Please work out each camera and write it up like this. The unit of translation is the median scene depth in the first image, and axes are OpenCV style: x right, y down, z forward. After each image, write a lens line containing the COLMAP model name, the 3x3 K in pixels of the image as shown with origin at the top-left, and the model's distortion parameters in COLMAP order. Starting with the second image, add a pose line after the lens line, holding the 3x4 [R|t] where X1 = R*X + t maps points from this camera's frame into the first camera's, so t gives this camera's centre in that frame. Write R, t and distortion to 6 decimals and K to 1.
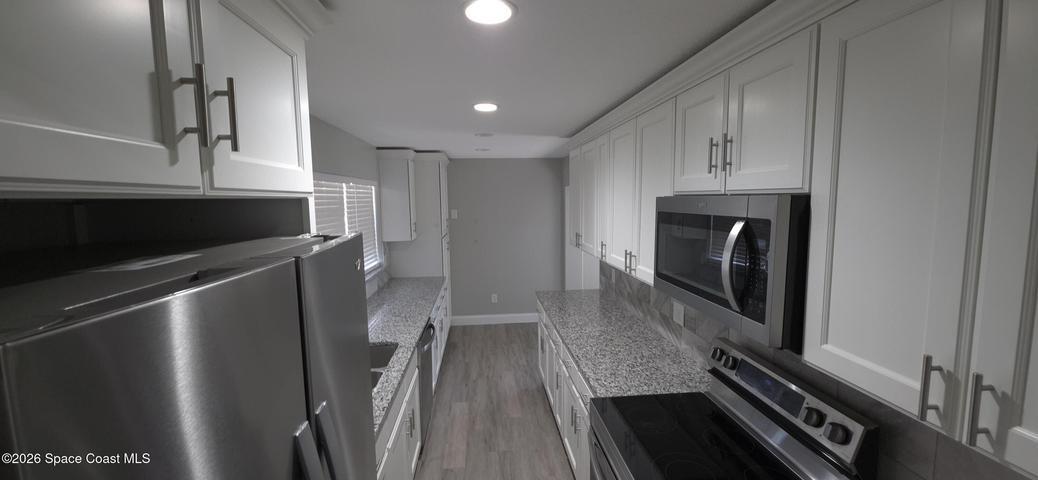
lens RADIAL K [[412.1, 0, 515.6], [0, 412.1, 239.6], [0, 0, 1]] dist [0.002648, -0.000400]
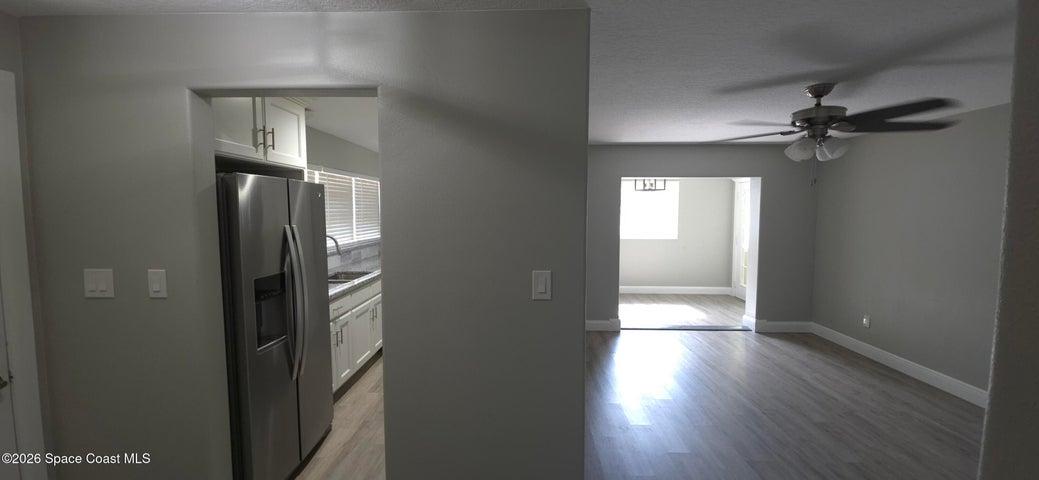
lens RADIAL K [[412.5, 0, 518.3], [0, 412.5, 239.6], [0, 0, 1]] dist [0.002648, -0.000400]
pose [[0.995400, 0.021423, -0.093379, 1.661310], [-0.023600, 0.999473, -0.022271, 0.553902], [0.092852, 0.024373, 0.995382, -2.179643]]
